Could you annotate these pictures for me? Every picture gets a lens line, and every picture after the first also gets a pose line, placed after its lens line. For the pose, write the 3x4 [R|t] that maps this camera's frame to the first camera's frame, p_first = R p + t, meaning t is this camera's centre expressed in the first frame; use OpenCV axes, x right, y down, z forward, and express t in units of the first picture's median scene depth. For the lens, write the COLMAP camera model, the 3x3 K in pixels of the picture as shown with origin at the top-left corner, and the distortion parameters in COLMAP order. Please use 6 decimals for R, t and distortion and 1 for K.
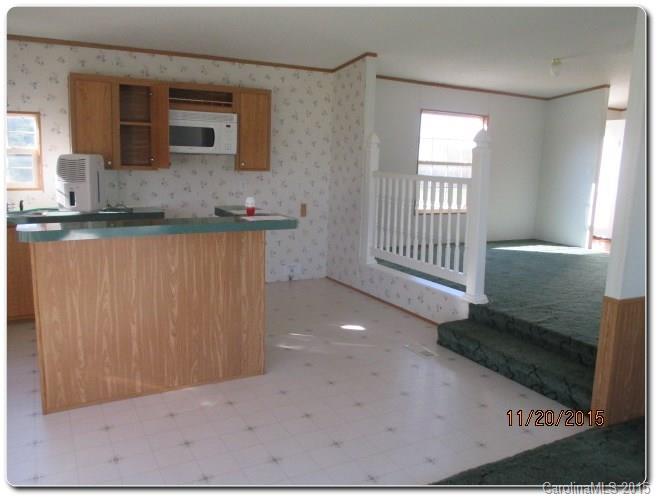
lens RADIAL K [[532.8, 0, 331.7], [0, 532.8, 237.1], [0, 0, 1]] dist [-0.031144, -0.002033]
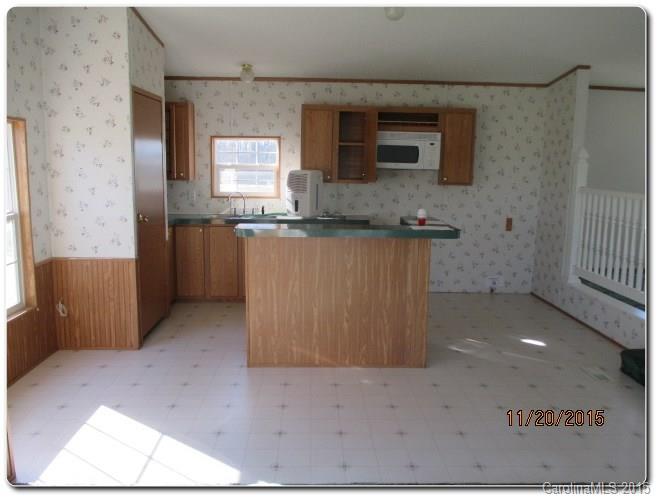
lens RADIAL K [[532.8, 0, 331.7], [0, 532.8, 237.1], [0, 0, 1]] dist [-0.031144, -0.002033]
pose [[0.891294, 0.053964, -0.450204, 0.132597], [-0.064168, 0.997912, -0.007422, 0.003488], [0.448863, 0.035504, 0.892895, -0.066029]]
